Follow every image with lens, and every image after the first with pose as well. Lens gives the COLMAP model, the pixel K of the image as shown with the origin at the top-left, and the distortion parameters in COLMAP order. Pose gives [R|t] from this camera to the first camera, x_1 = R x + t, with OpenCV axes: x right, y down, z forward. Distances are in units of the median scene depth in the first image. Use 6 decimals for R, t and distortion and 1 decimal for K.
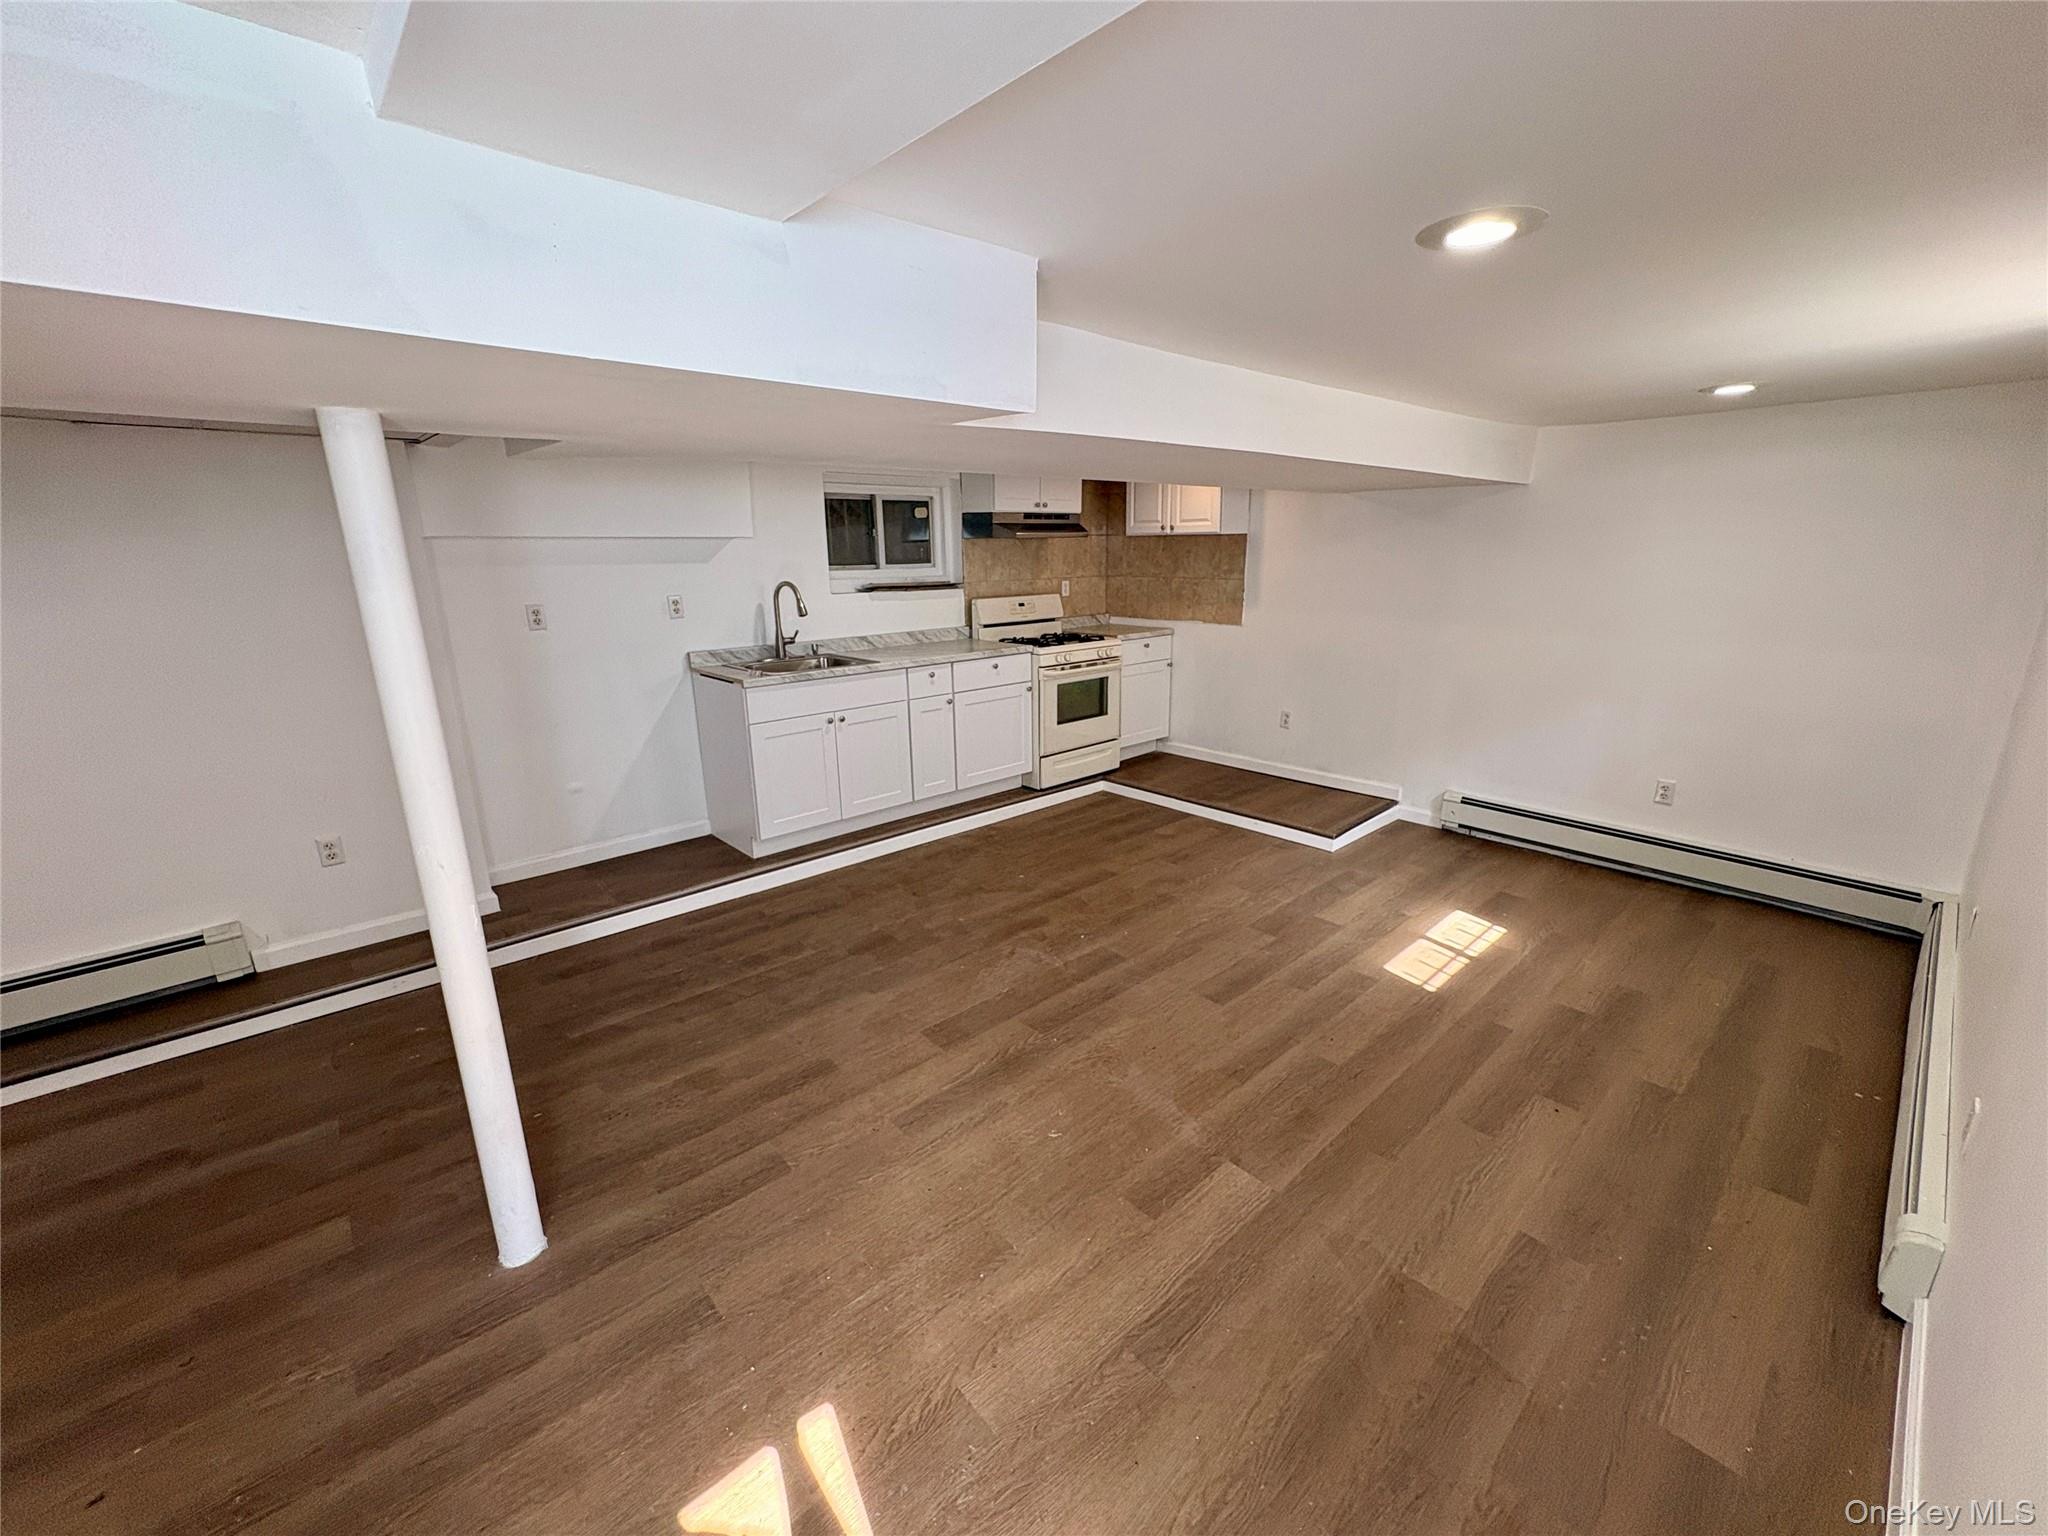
lens RADIAL K [[817.4, 0, 1021.2], [0, 817.4, 767.6], [0, 0, 1]] dist [0.001358, -0.000689]
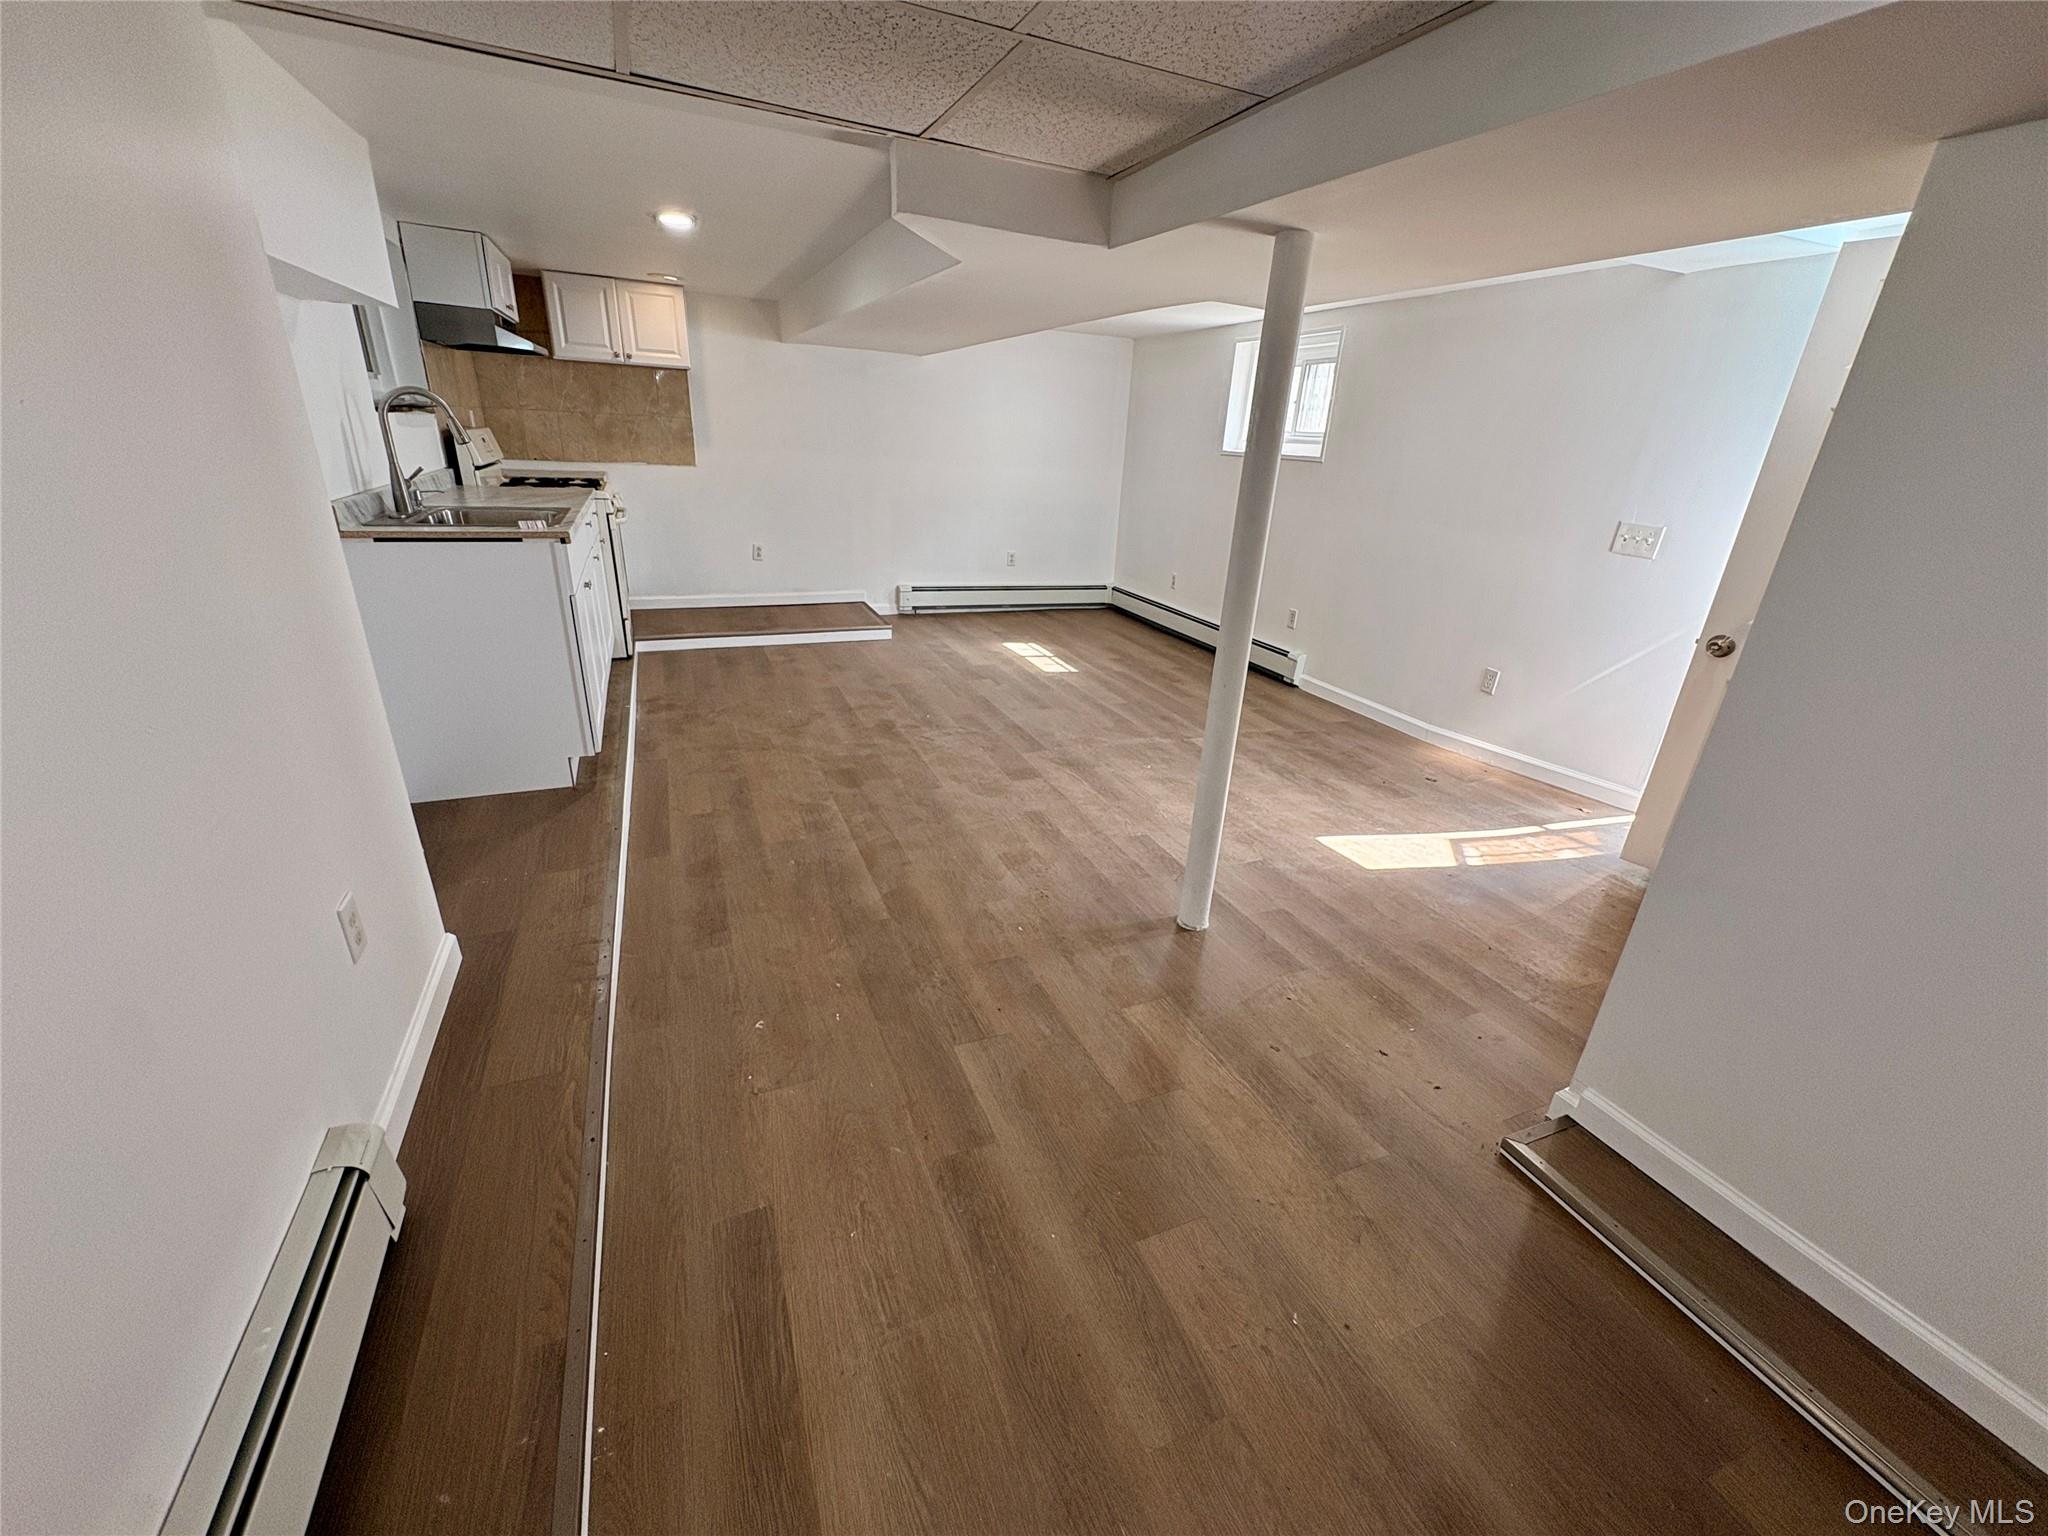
lens RADIAL K [[817.4, 0, 1021.2], [0, 817.4, 767.6], [0, 0, 1]] dist [0.001358, -0.000689]
pose [[0.330684, -0.331688, 0.883534, -0.998159], [0.193243, 0.940164, 0.280622, -0.040028], [-0.923745, 0.077939, 0.374993, 0.412429]]
